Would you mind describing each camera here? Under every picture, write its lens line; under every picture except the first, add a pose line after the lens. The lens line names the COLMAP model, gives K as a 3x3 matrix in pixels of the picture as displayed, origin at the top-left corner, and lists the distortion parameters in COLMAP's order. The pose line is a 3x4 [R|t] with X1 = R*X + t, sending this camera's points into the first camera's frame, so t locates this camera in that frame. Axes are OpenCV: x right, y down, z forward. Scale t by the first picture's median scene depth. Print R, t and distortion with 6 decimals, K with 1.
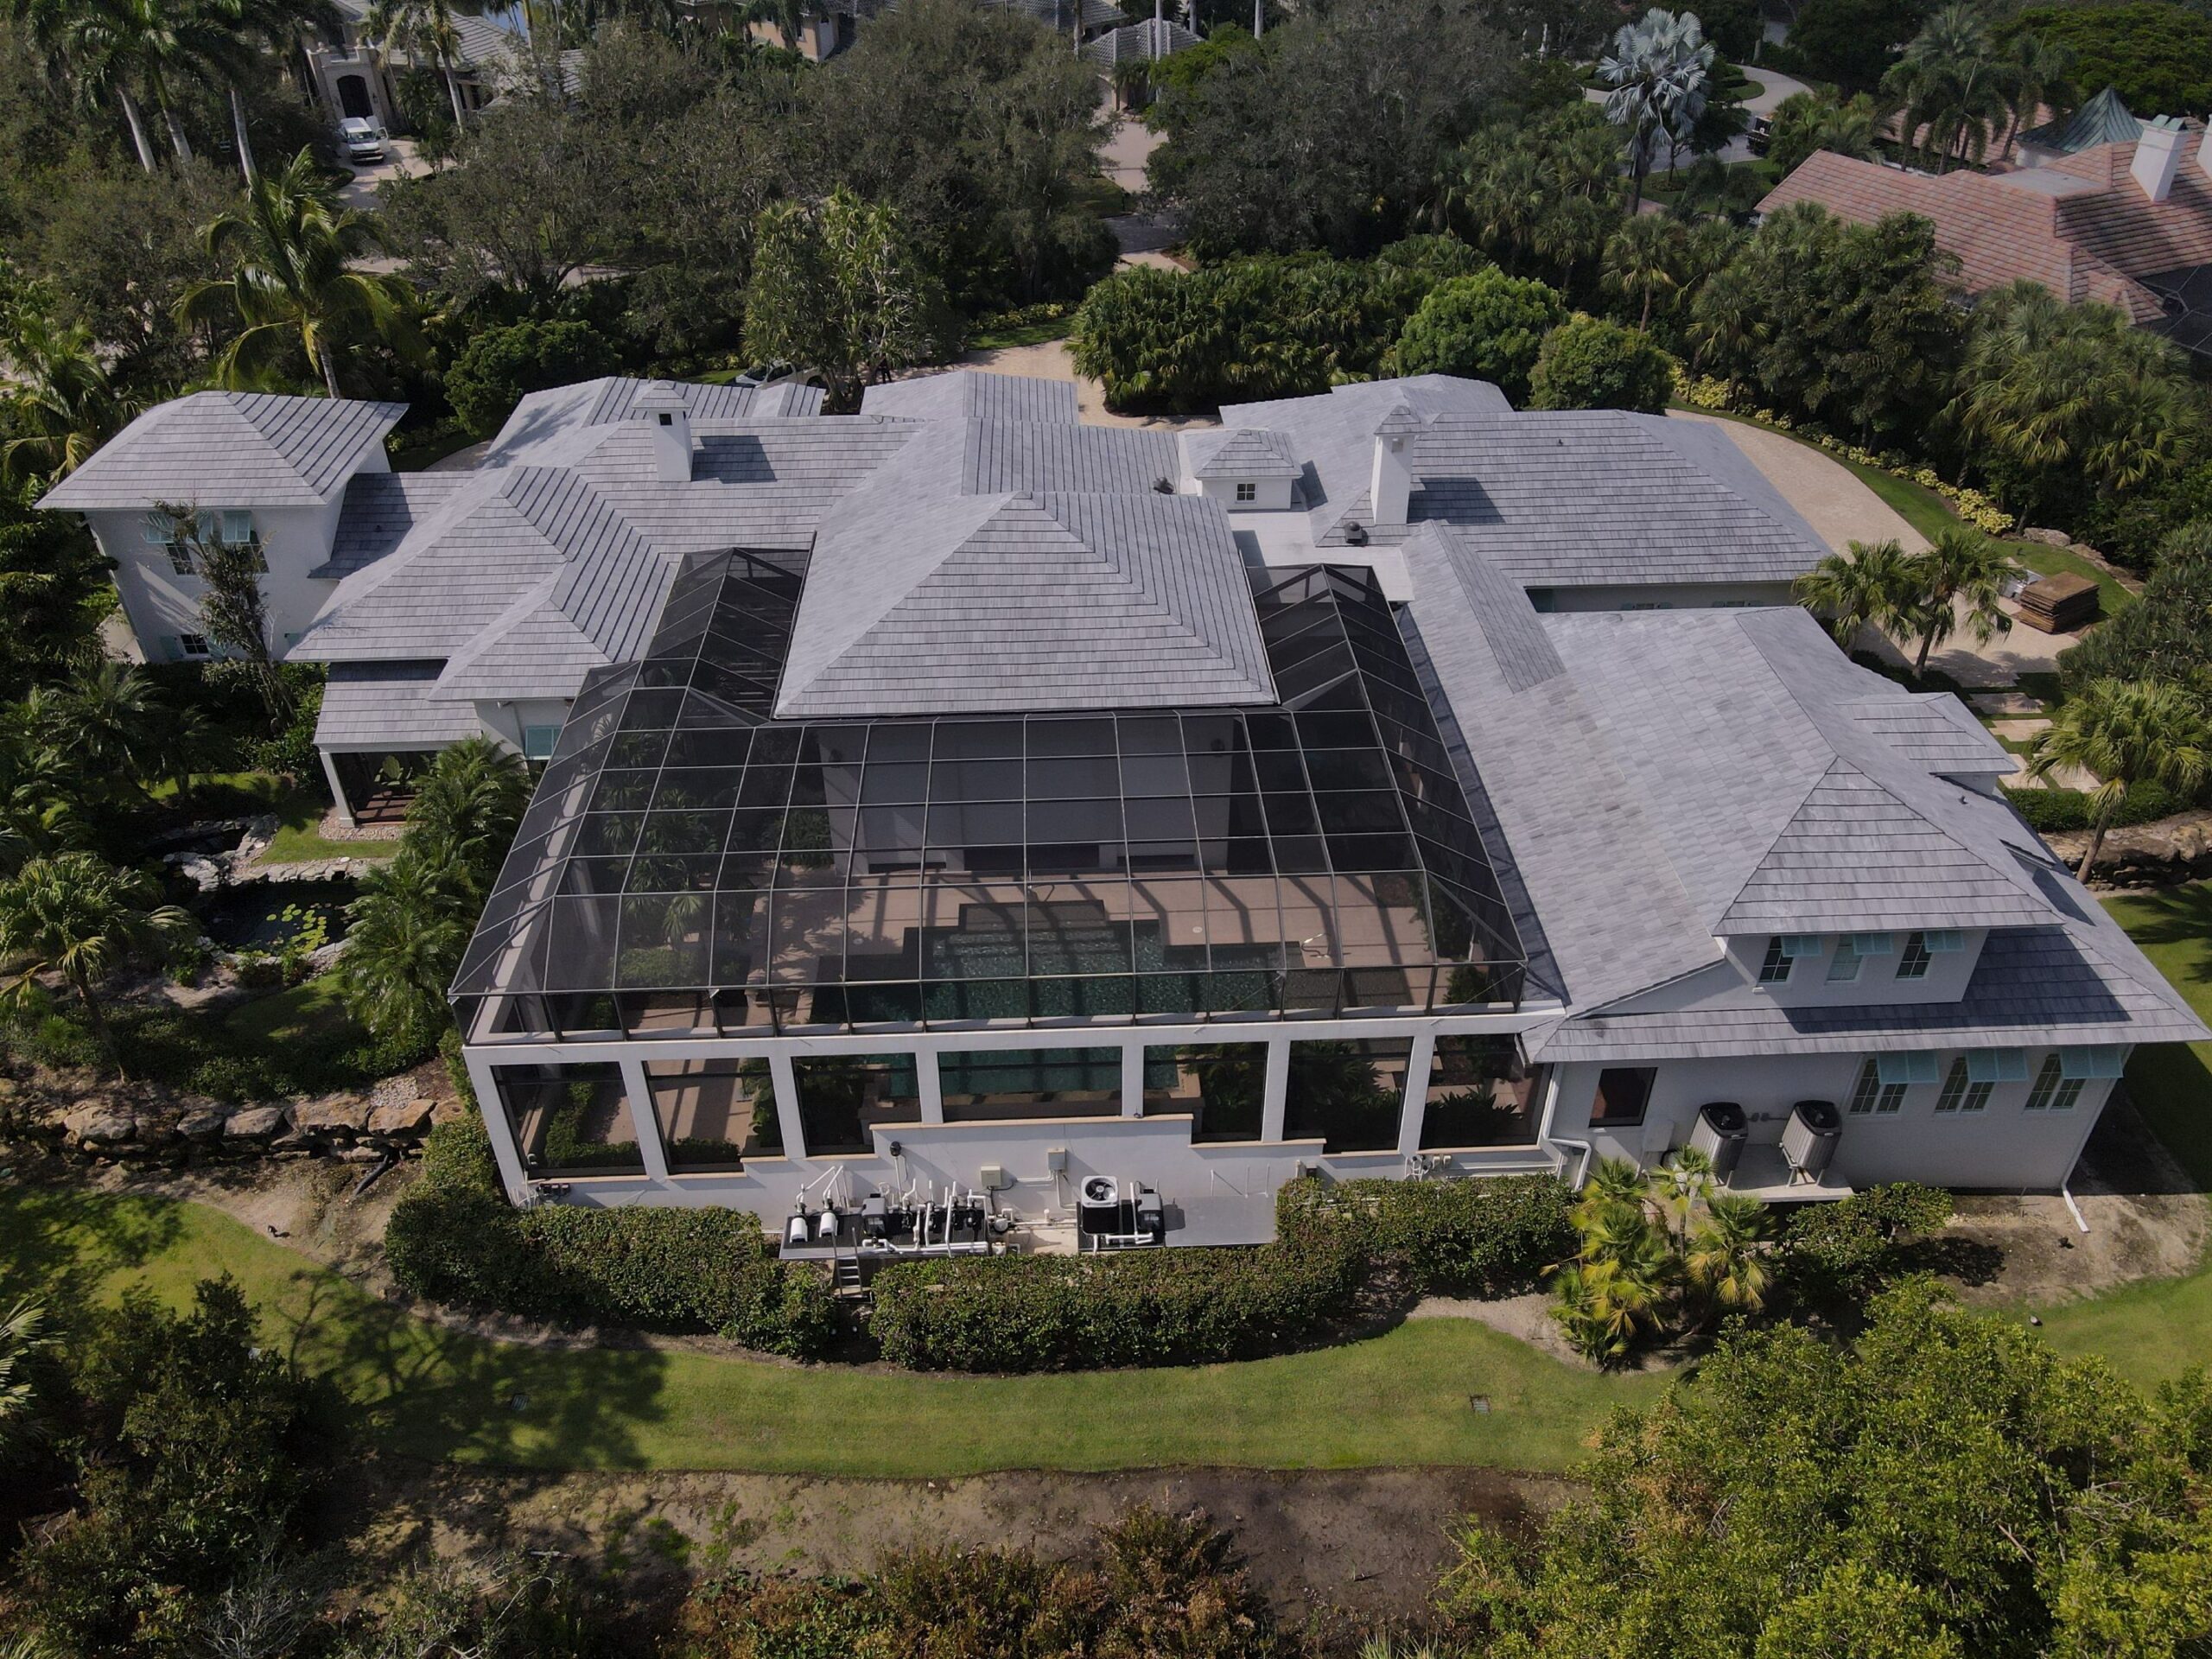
lens RADIAL K [[1619.8, 0, 1096.3], [0, 1619.8, 845.5], [0, 0, 1]] dist [0.003613, 0.036907]
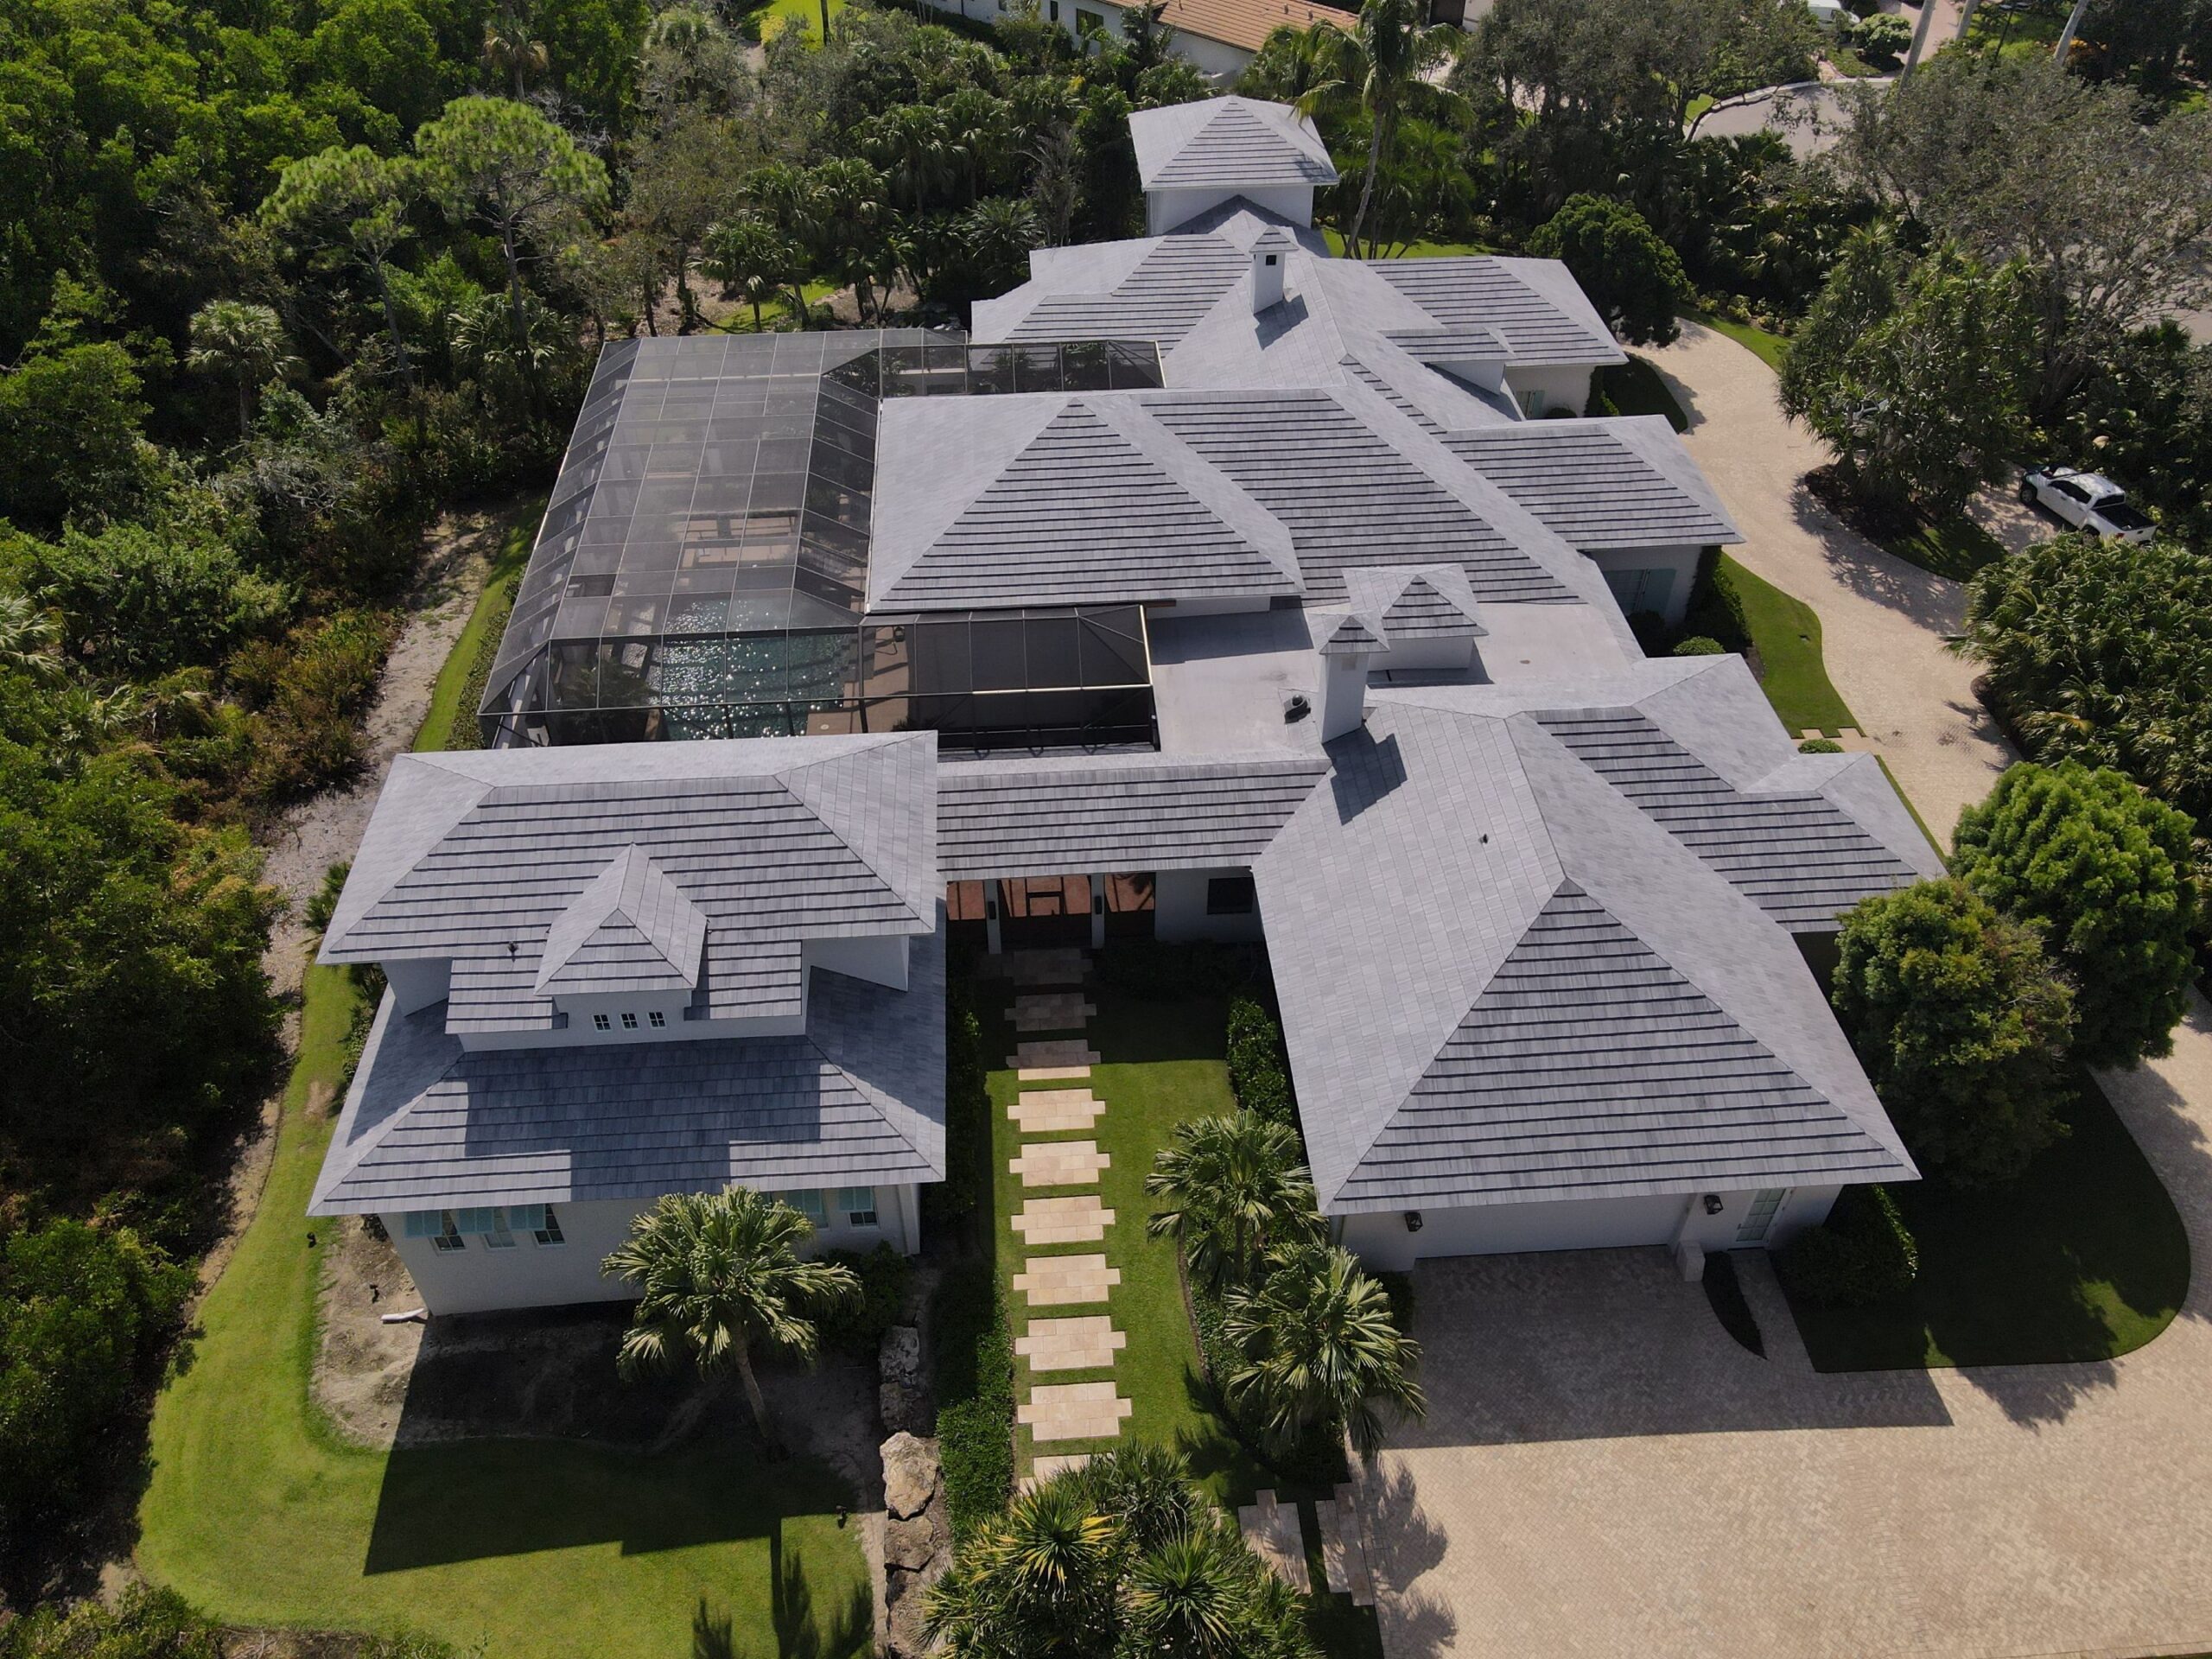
lens RADIAL K [[1619.8, 0, 1096.3], [0, 1619.8, 845.5], [0, 0, 1]] dist [0.003613, 0.036907]
pose [[0.026382, 0.686466, -0.726683, 1.219829], [-0.584075, 0.600533, 0.546092, -0.815560], [0.811271, 0.410031, 0.416791, 0.850133]]
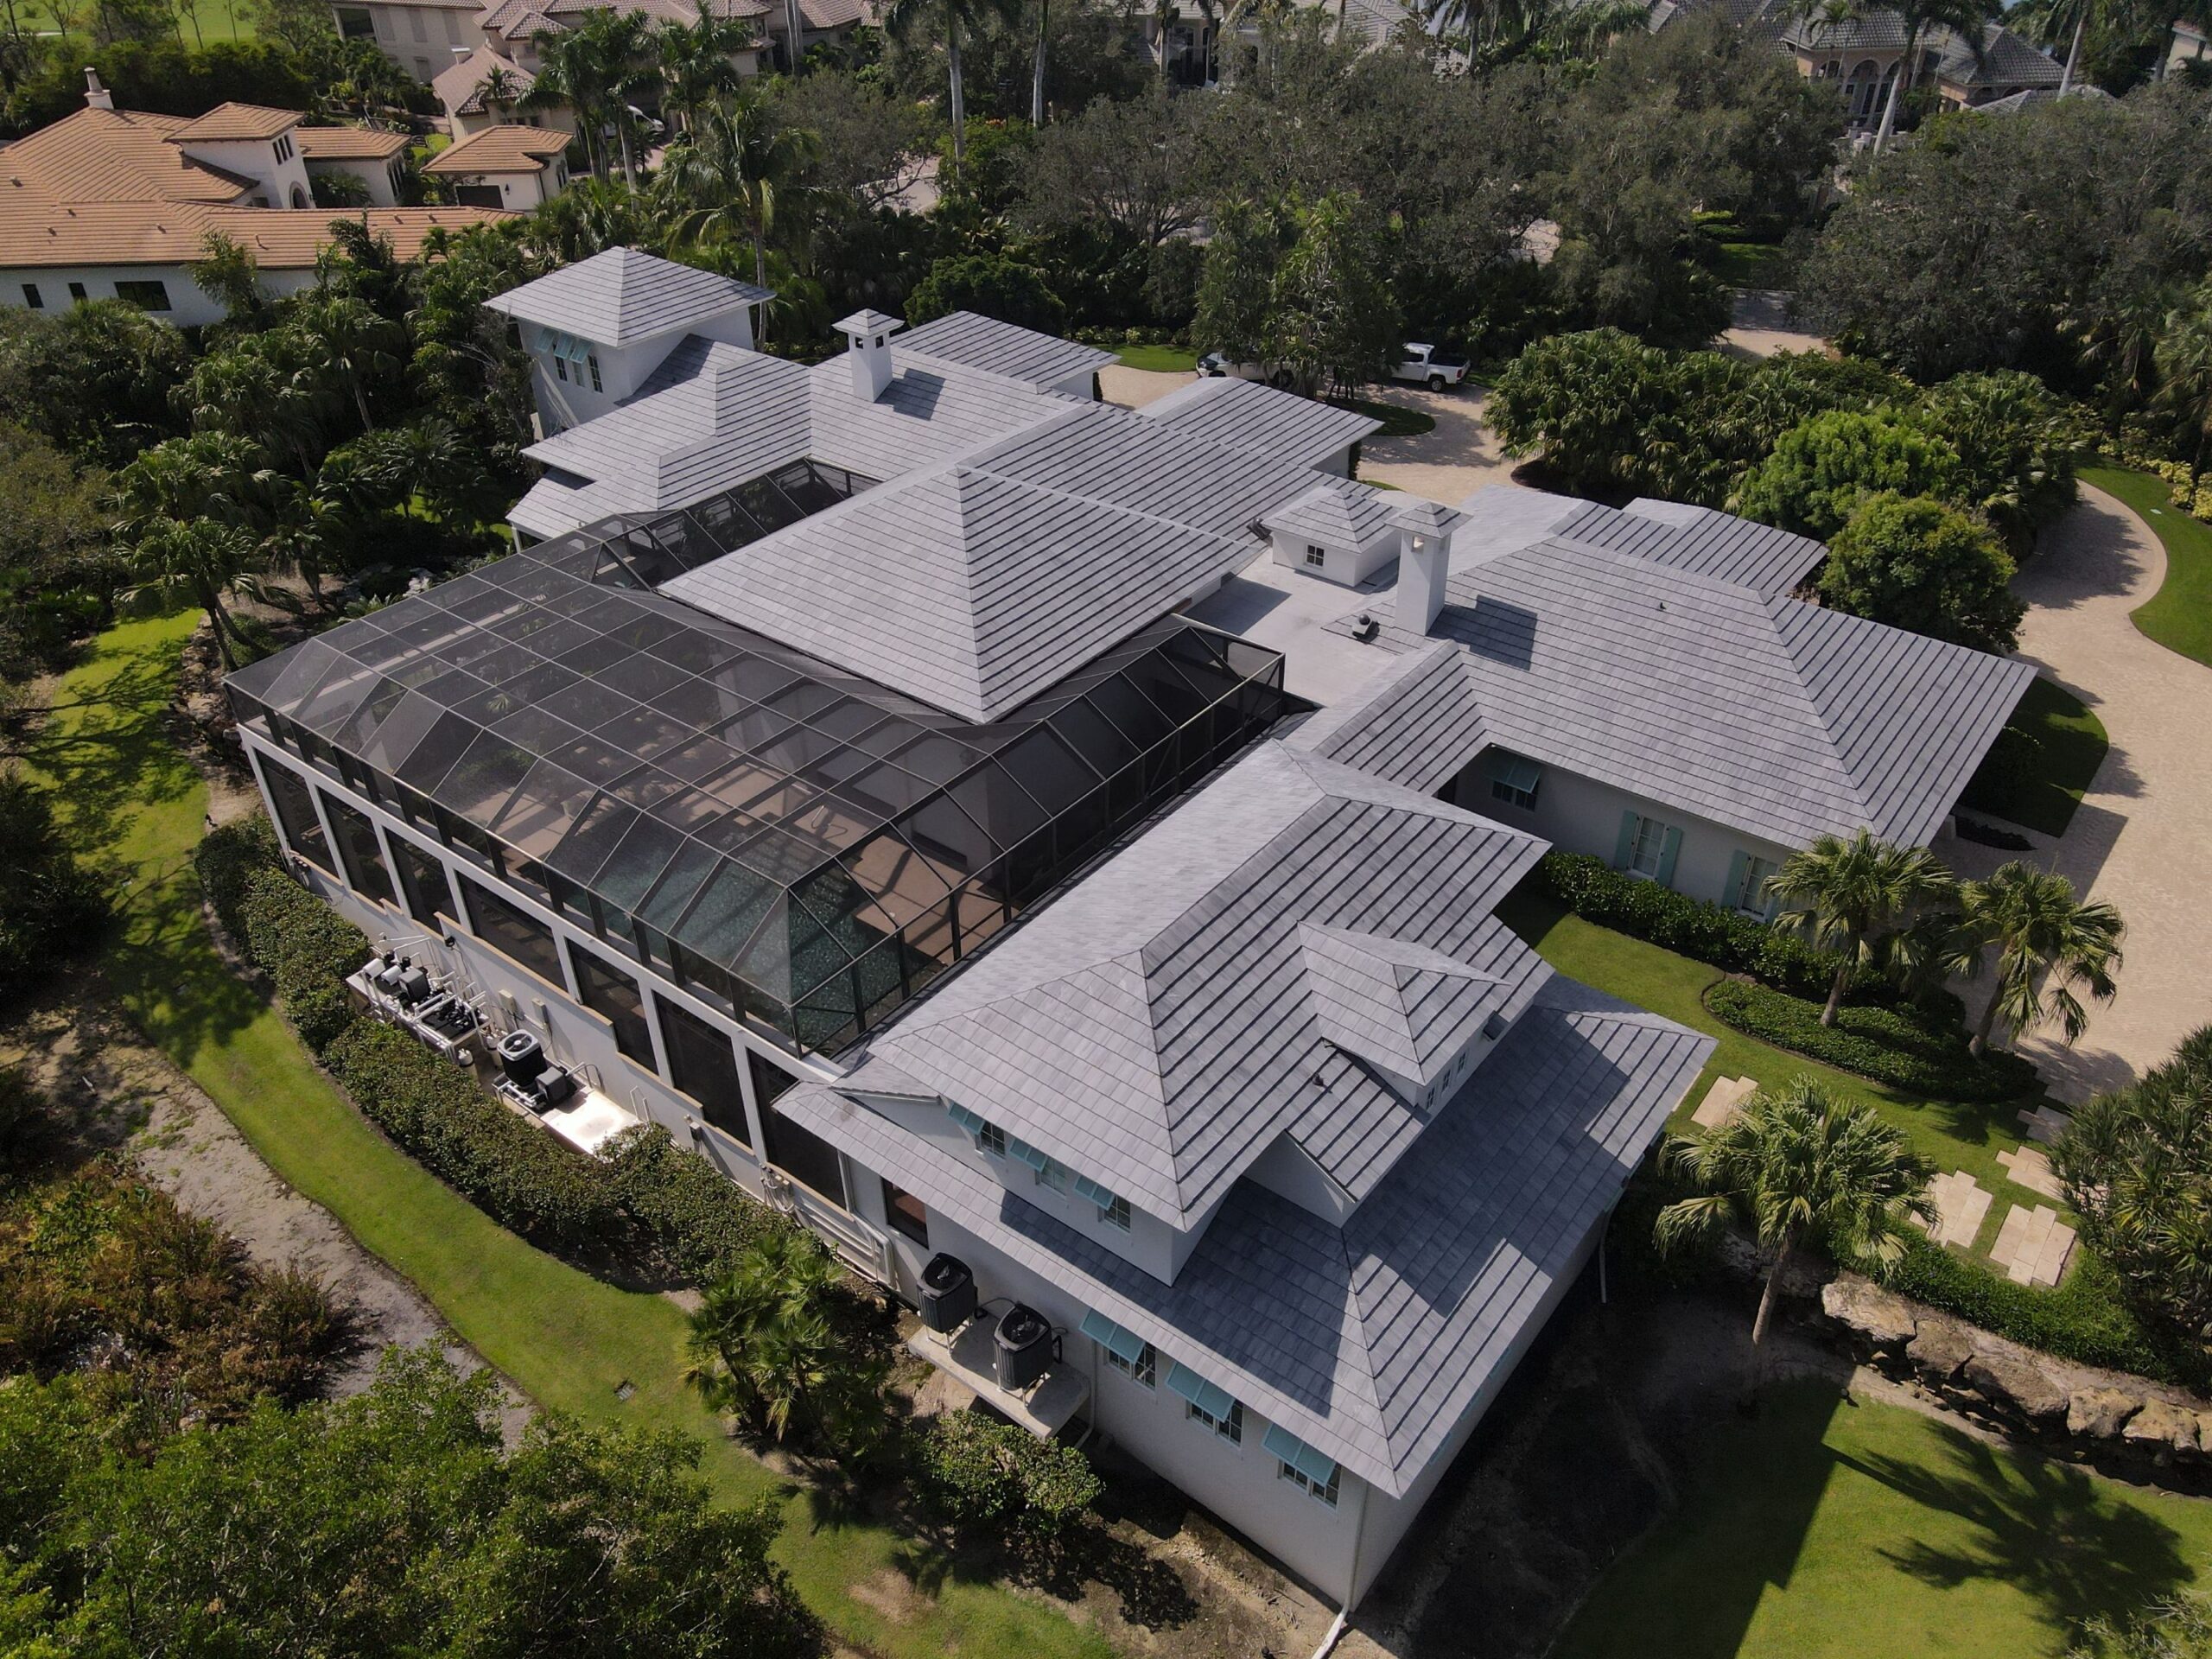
lens RADIAL K [[1619.8, 0, 1096.3], [0, 1619.8, 845.5], [0, 0, 1]] dist [0.003613, 0.036907]
pose [[0.763327, 0.374781, -0.526185, 0.826329], [-0.375259, 0.920241, 0.111070, -0.182018], [0.525844, 0.112673, 0.843085, 0.251218]]
